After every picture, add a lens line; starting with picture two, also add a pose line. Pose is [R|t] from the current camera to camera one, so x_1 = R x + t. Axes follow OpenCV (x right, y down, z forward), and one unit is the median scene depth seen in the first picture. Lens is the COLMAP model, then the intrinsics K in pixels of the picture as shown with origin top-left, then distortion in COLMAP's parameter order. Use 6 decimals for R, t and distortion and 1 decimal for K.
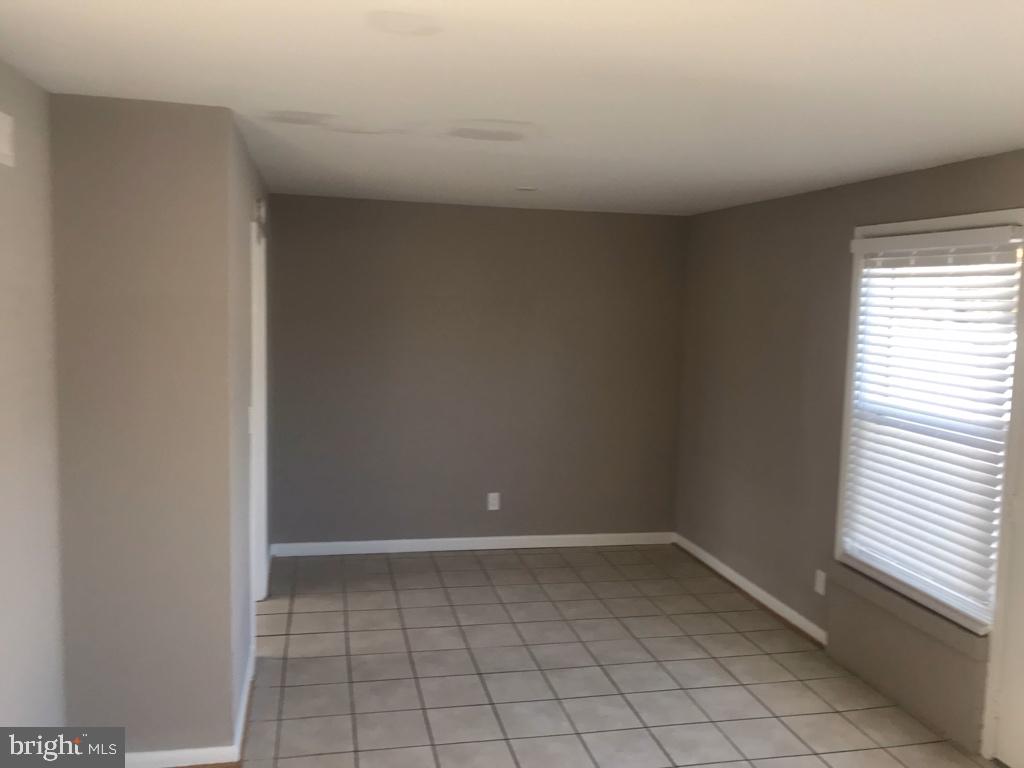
lens RADIAL K [[843.6, 0, 513.1], [0, 843.6, 381.9], [0, 0, 1]] dist [0.038002, -0.052292]
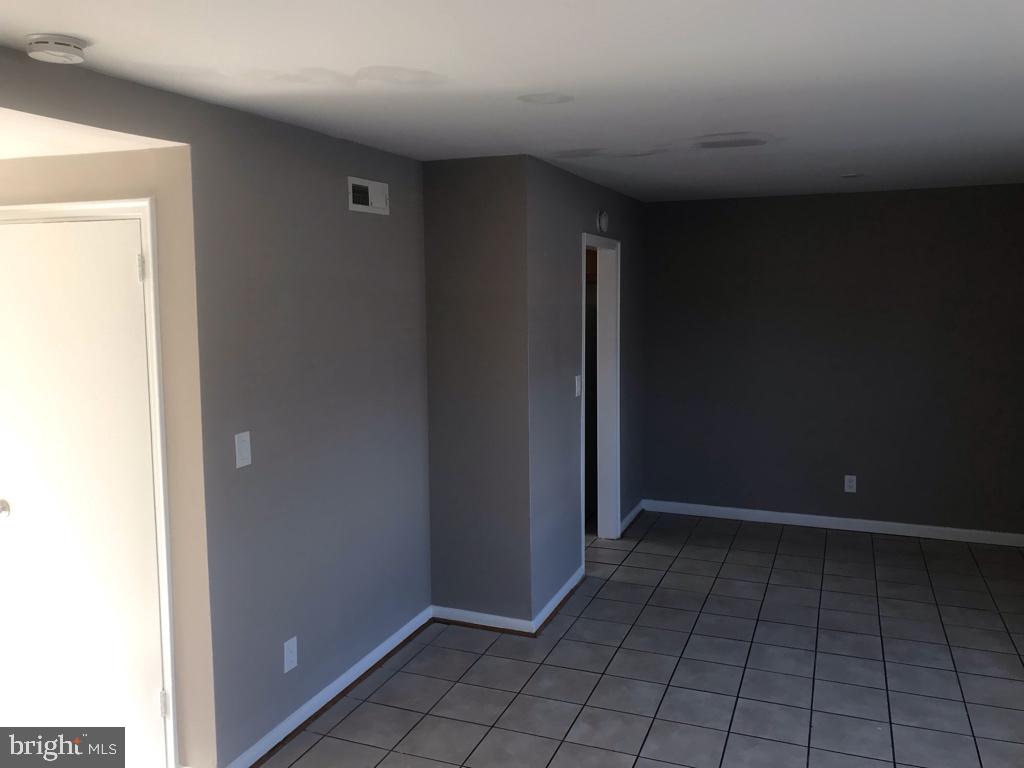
lens RADIAL K [[843.6, 0, 511.8], [0, 843.6, 384.0], [0, 0, 1]] dist [0.038002, -0.052292]
pose [[0.820425, 0.023399, -0.571276, 0.290235], [-0.020452, 0.999724, 0.011575, 0.023226], [0.571389, 0.002187, 0.820677, -0.094640]]
